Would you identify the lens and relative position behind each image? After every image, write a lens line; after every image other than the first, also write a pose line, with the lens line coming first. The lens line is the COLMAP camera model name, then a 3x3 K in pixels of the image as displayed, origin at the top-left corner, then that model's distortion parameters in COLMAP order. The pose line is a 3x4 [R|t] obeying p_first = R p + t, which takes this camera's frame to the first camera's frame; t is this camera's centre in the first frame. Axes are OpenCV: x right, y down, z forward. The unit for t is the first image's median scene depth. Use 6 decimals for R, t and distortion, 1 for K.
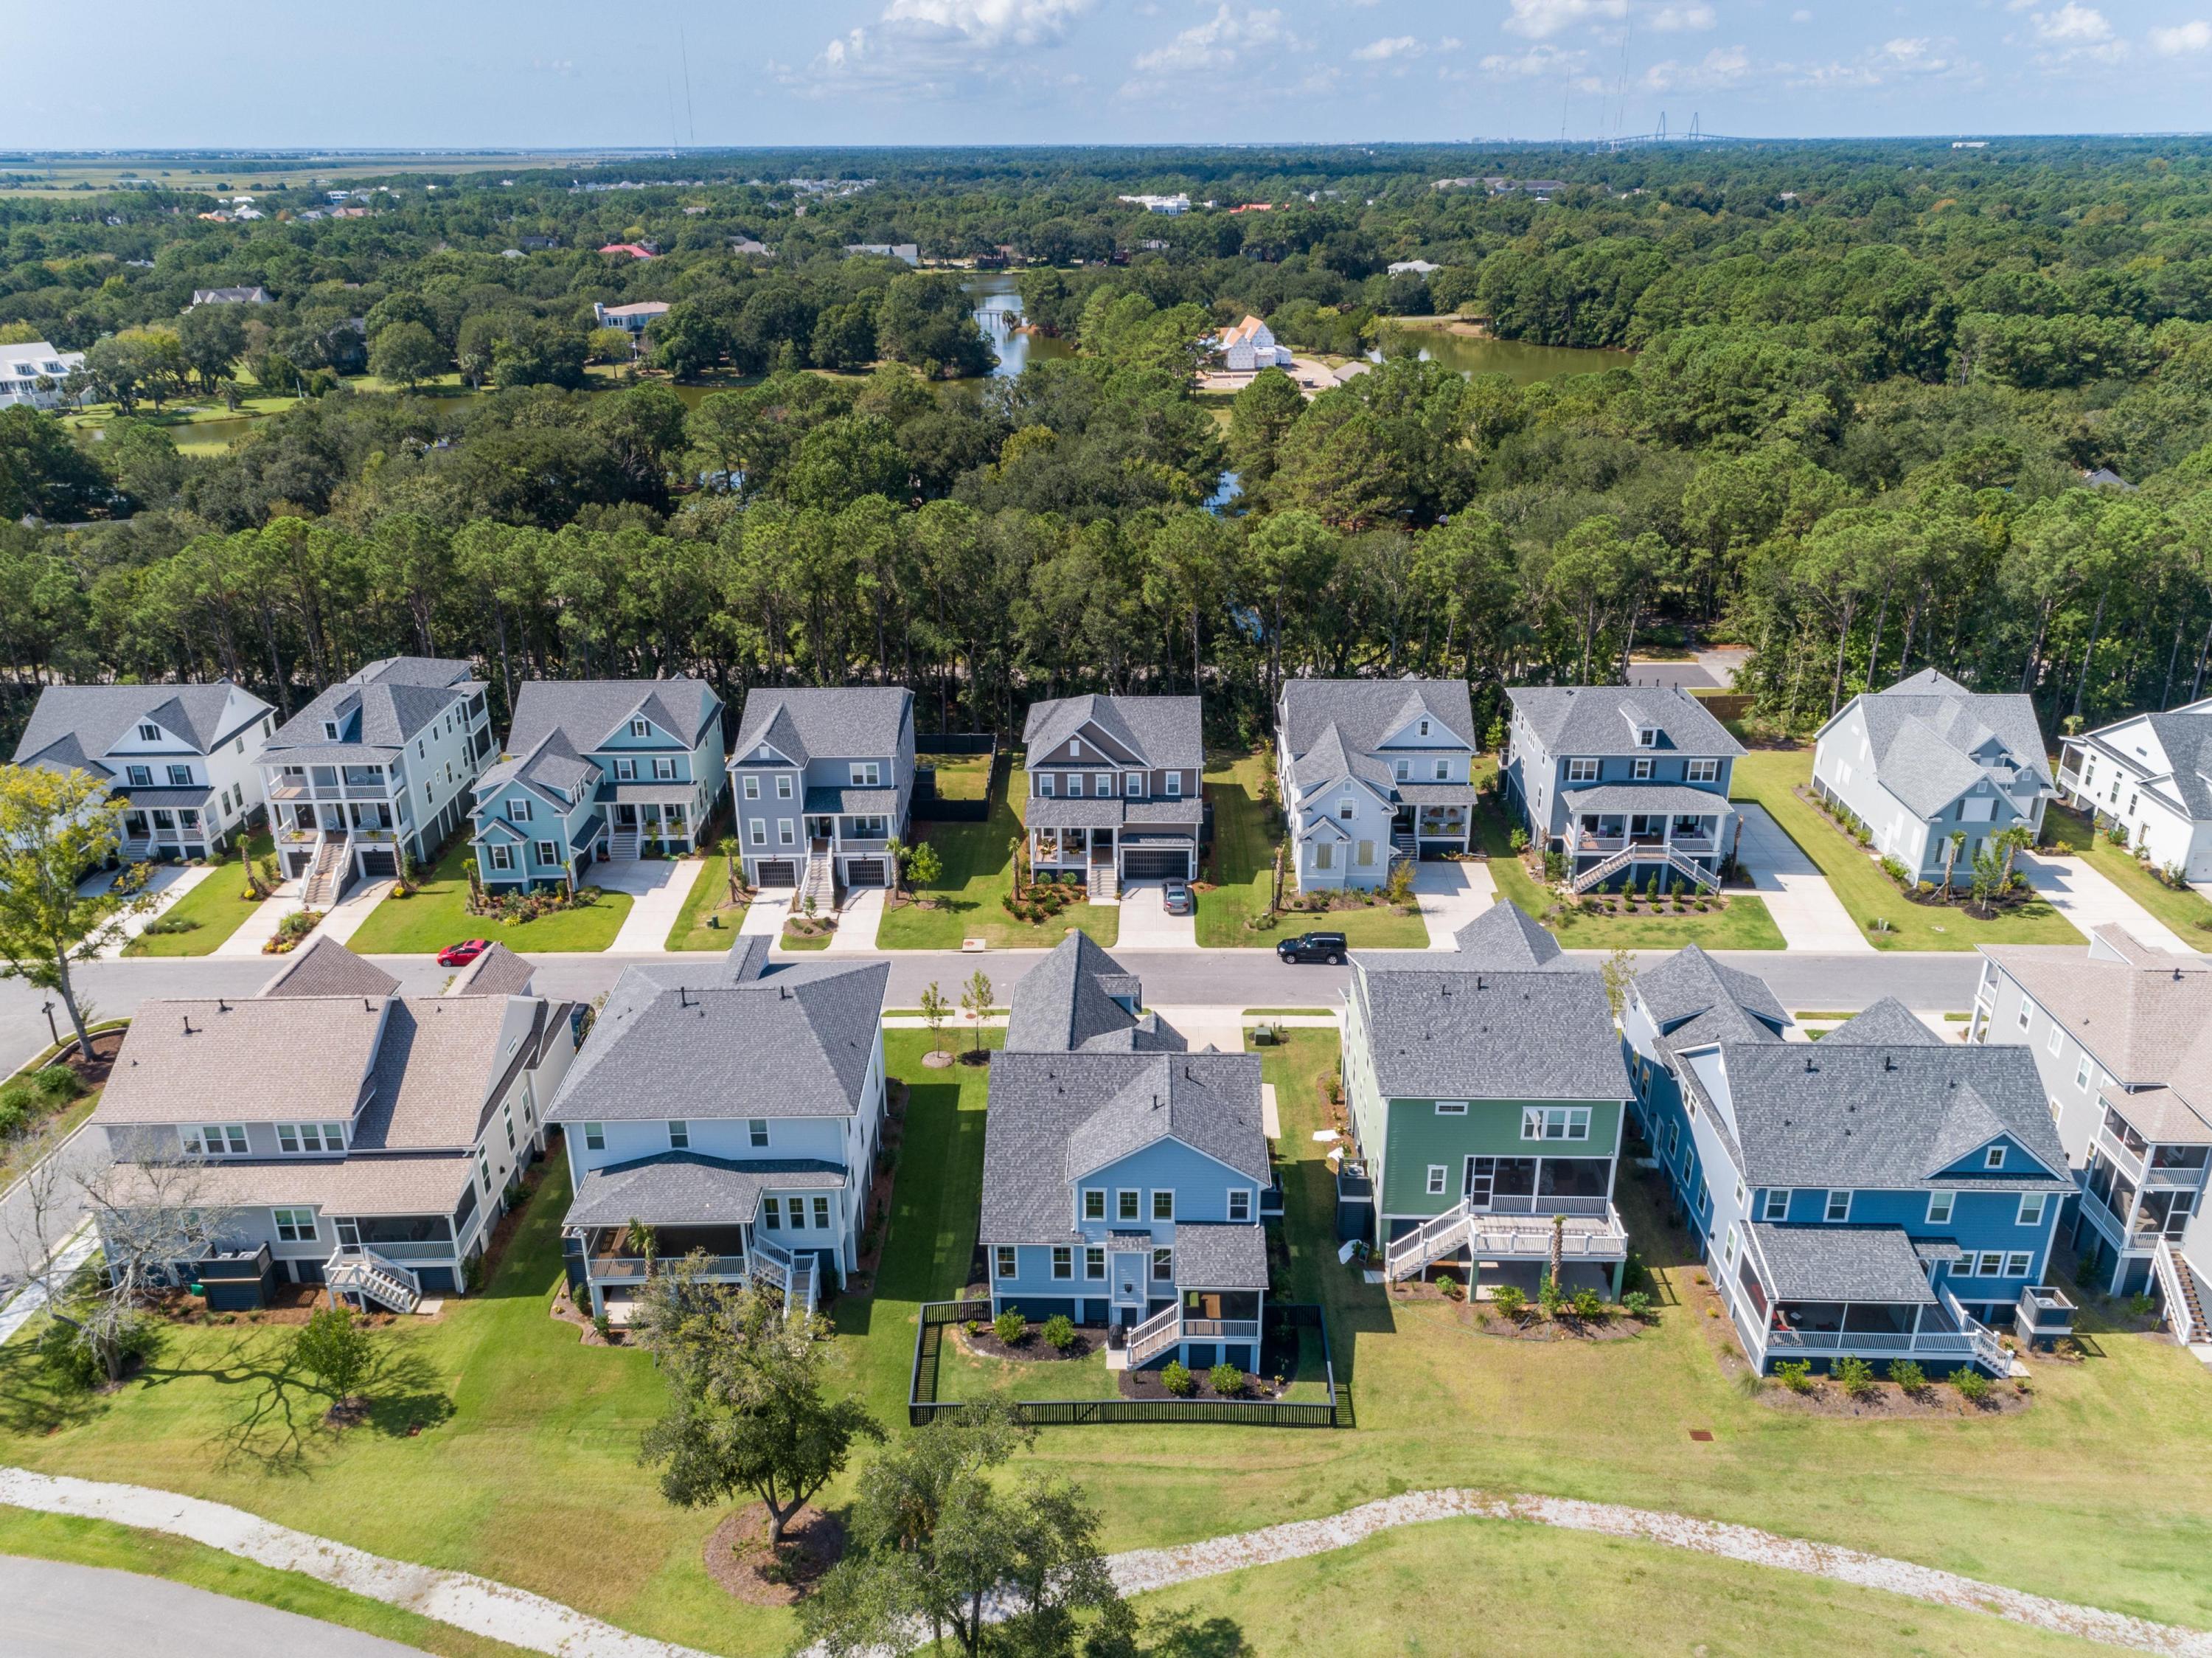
lens RADIAL K [[1664.8, 0, 1107.6], [0, 1664.8, 819.0], [0, 0, 1]] dist [0.021731, 0.002941]
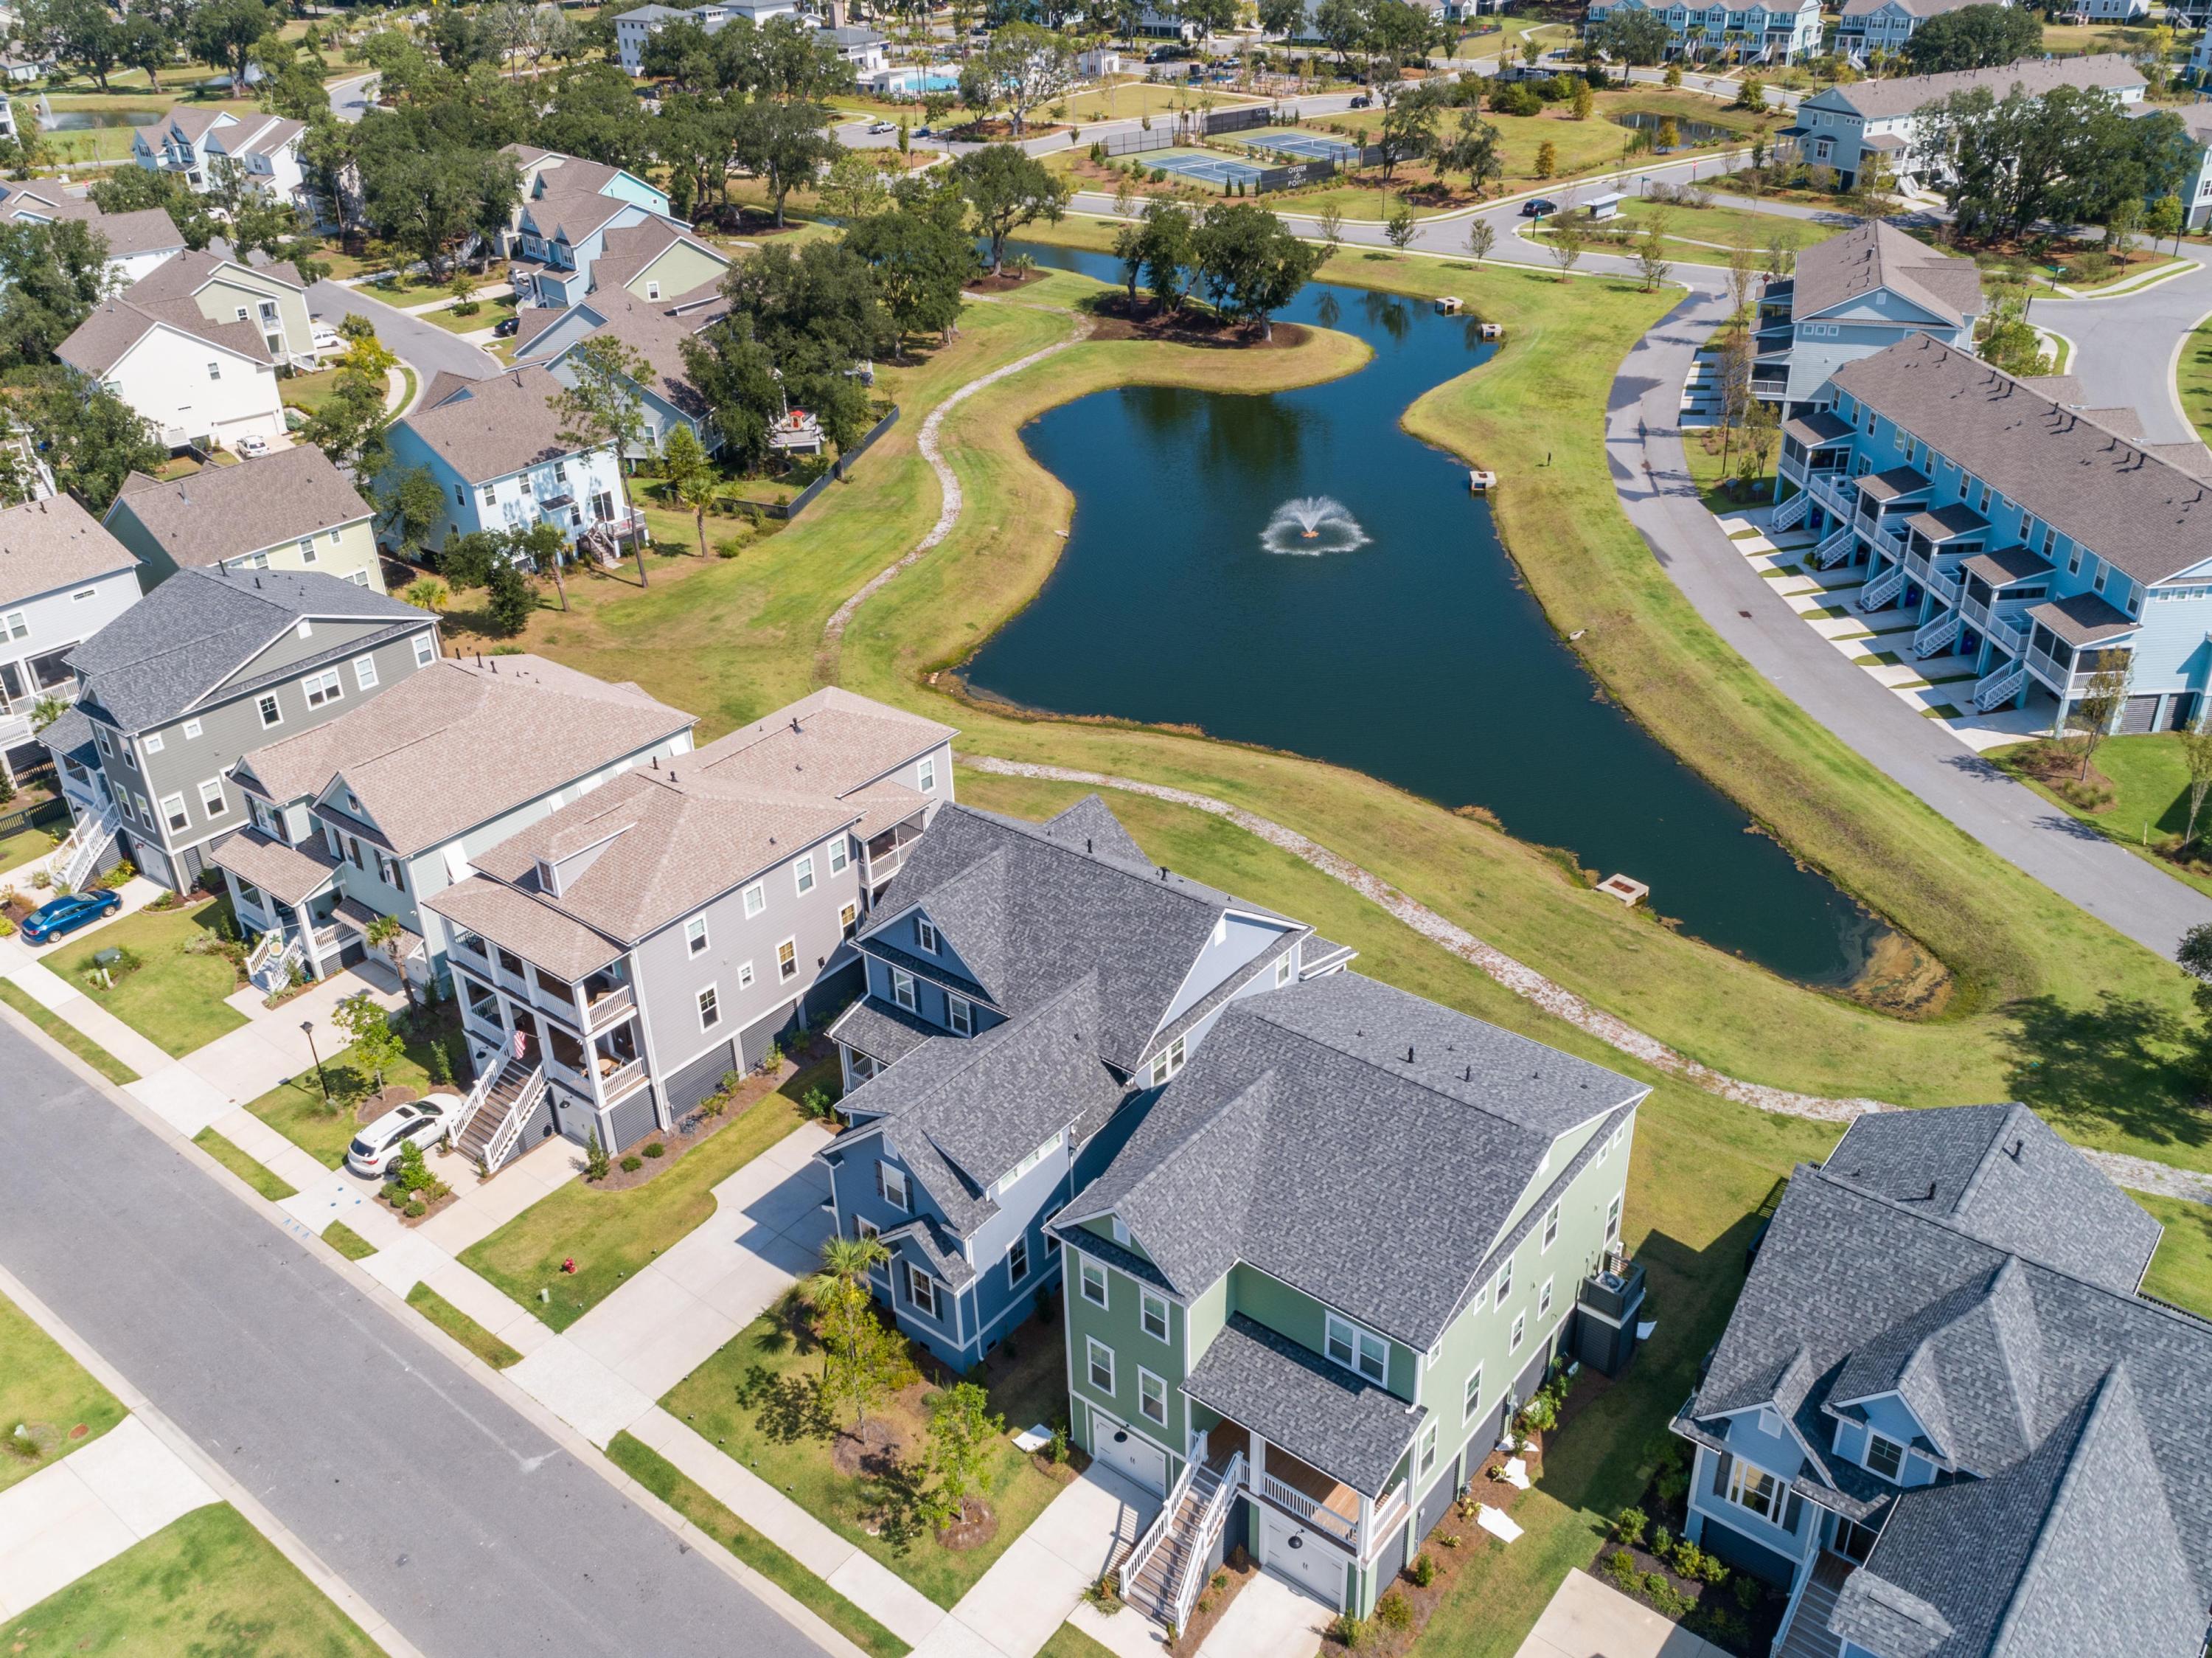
lens RADIAL K [[1849.8, 0, 1094.2], [0, 1849.8, 790.9], [0, 0, 1]] dist [0.023480, 0.001150]
pose [[-0.797145, -0.259774, 0.545049, -0.031703], [0.260569, 0.666318, 0.698659, -0.370340], [-0.544669, 0.698955, -0.463463, 0.980026]]
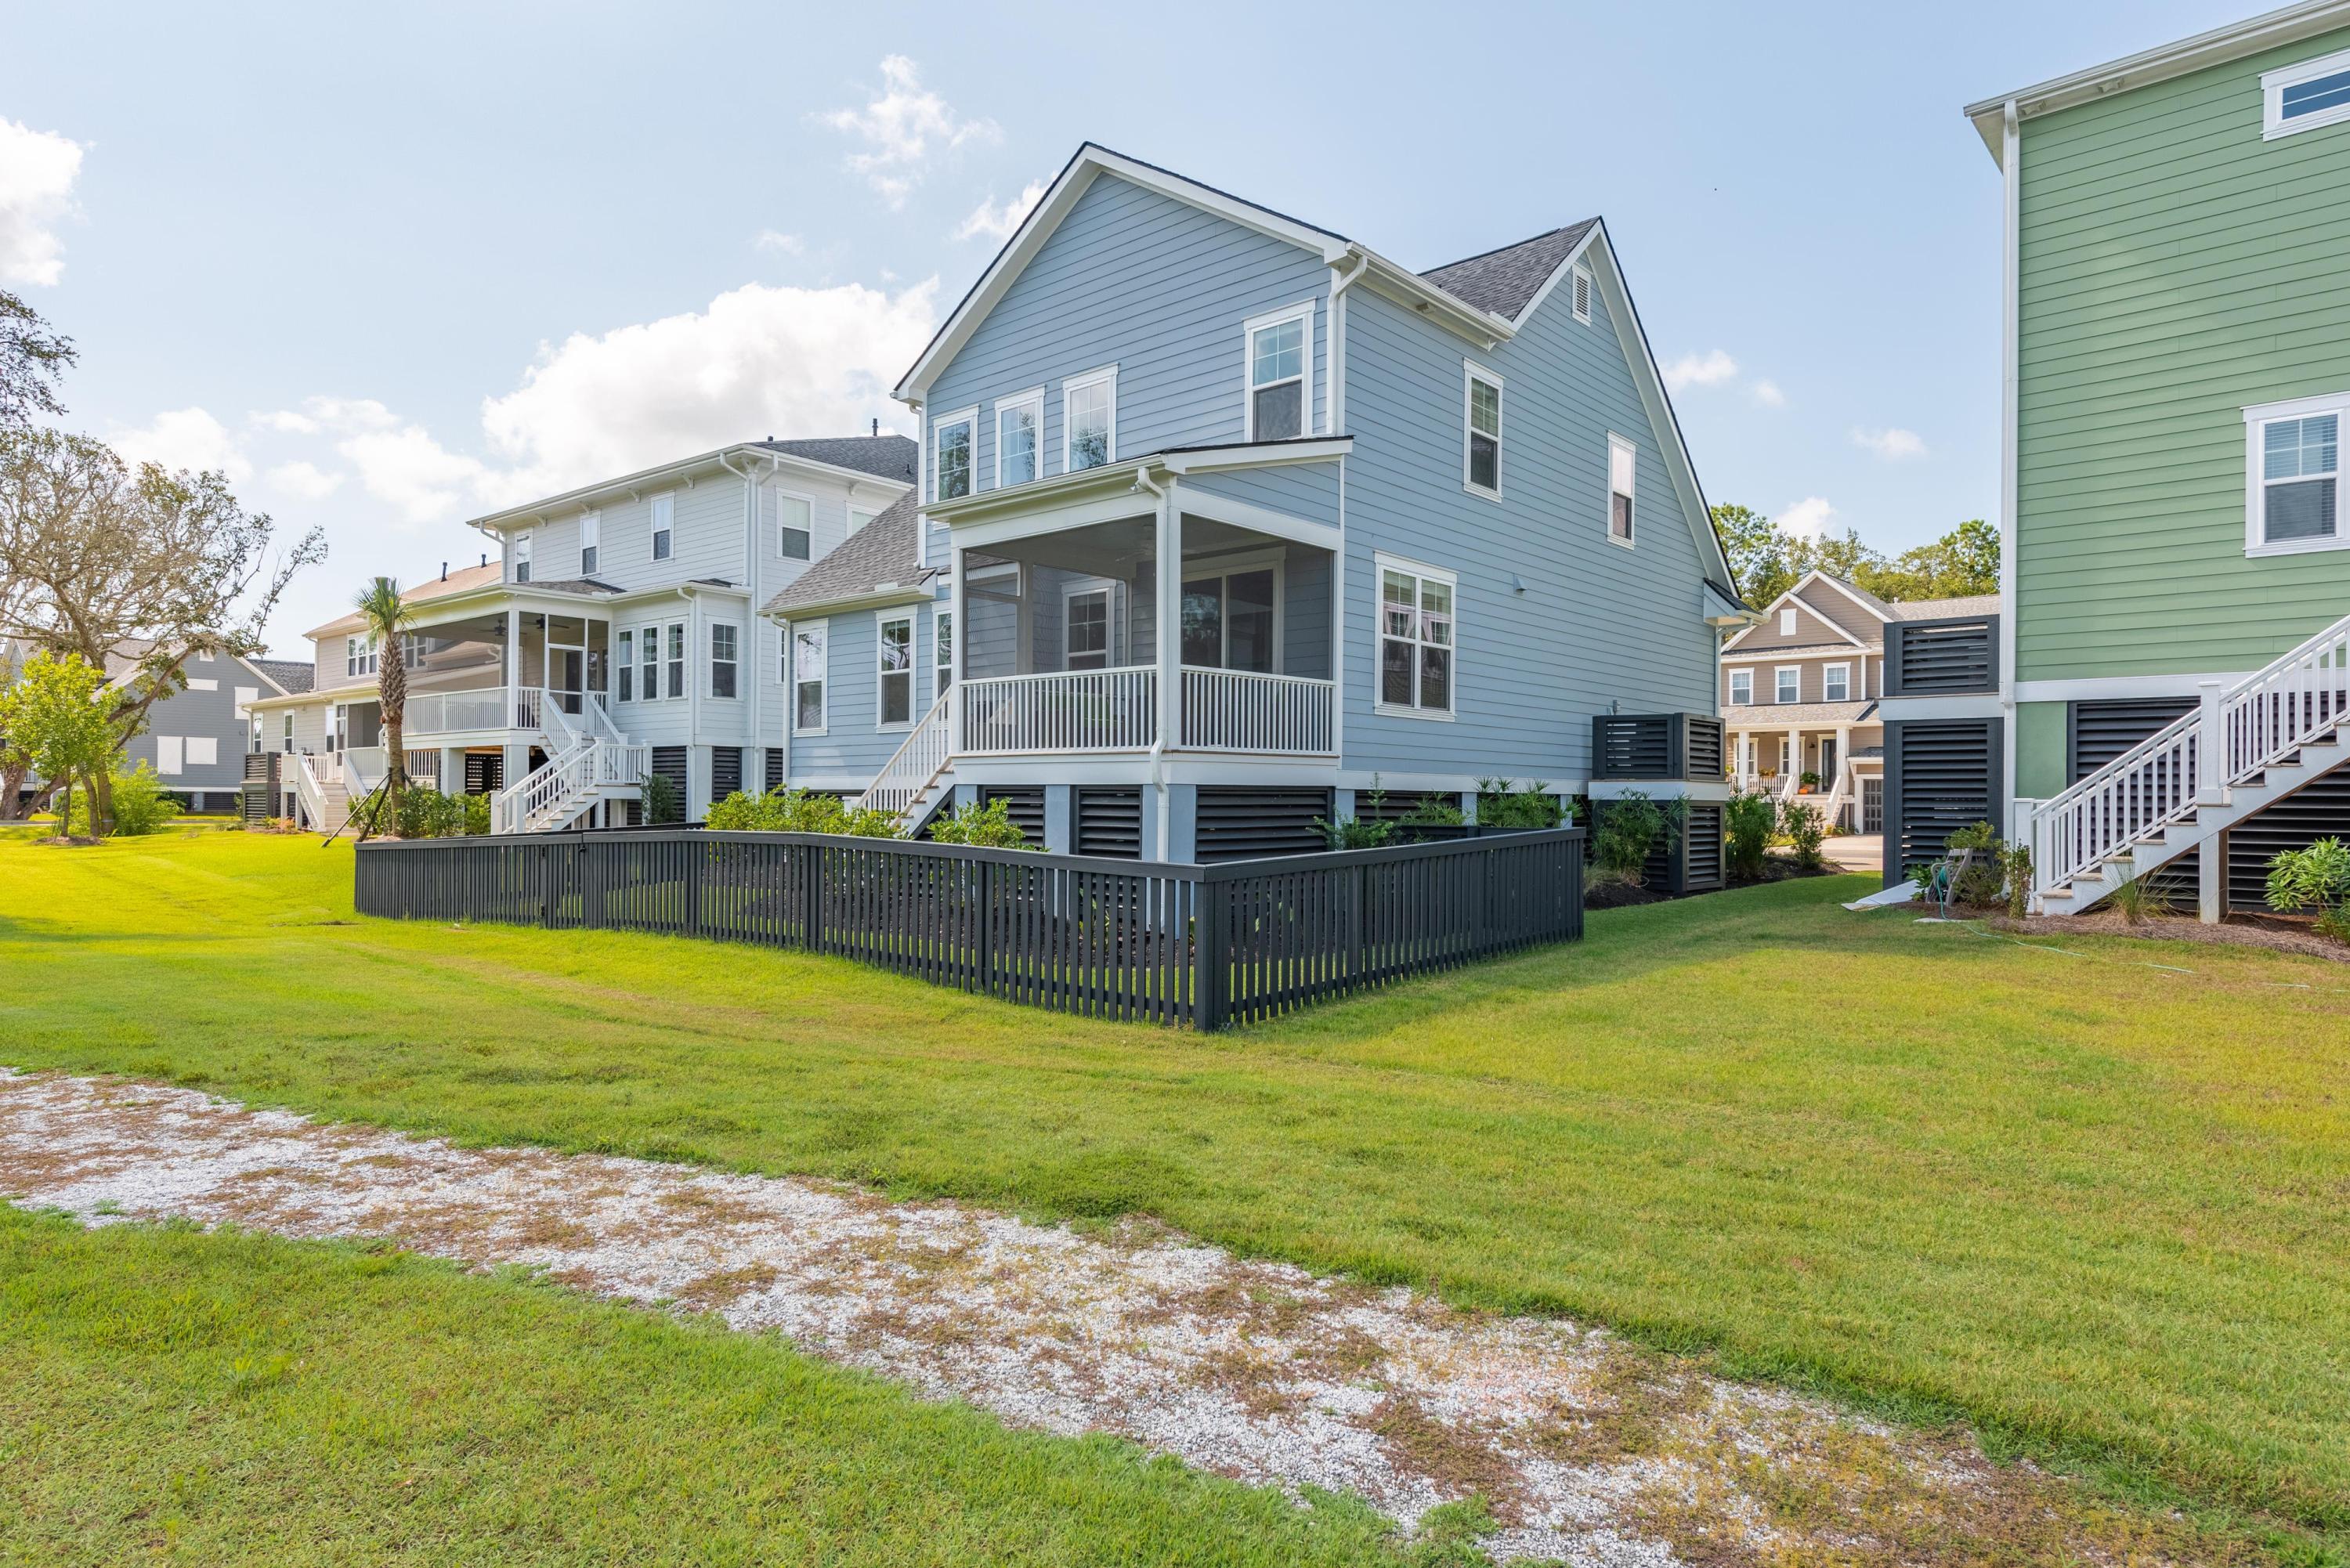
lens RADIAL K [[1326.7, 0, 1165.5], [0, 1326.7, 787.7], [0, 0, 1]] dist [0.006349, 0.001415]
pose [[0.759240, 0.003976, -0.650799, 0.141869], [-0.256197, 0.921066, -0.293259, 0.245609], [0.598262, 0.389387, 0.700329, 0.574087]]
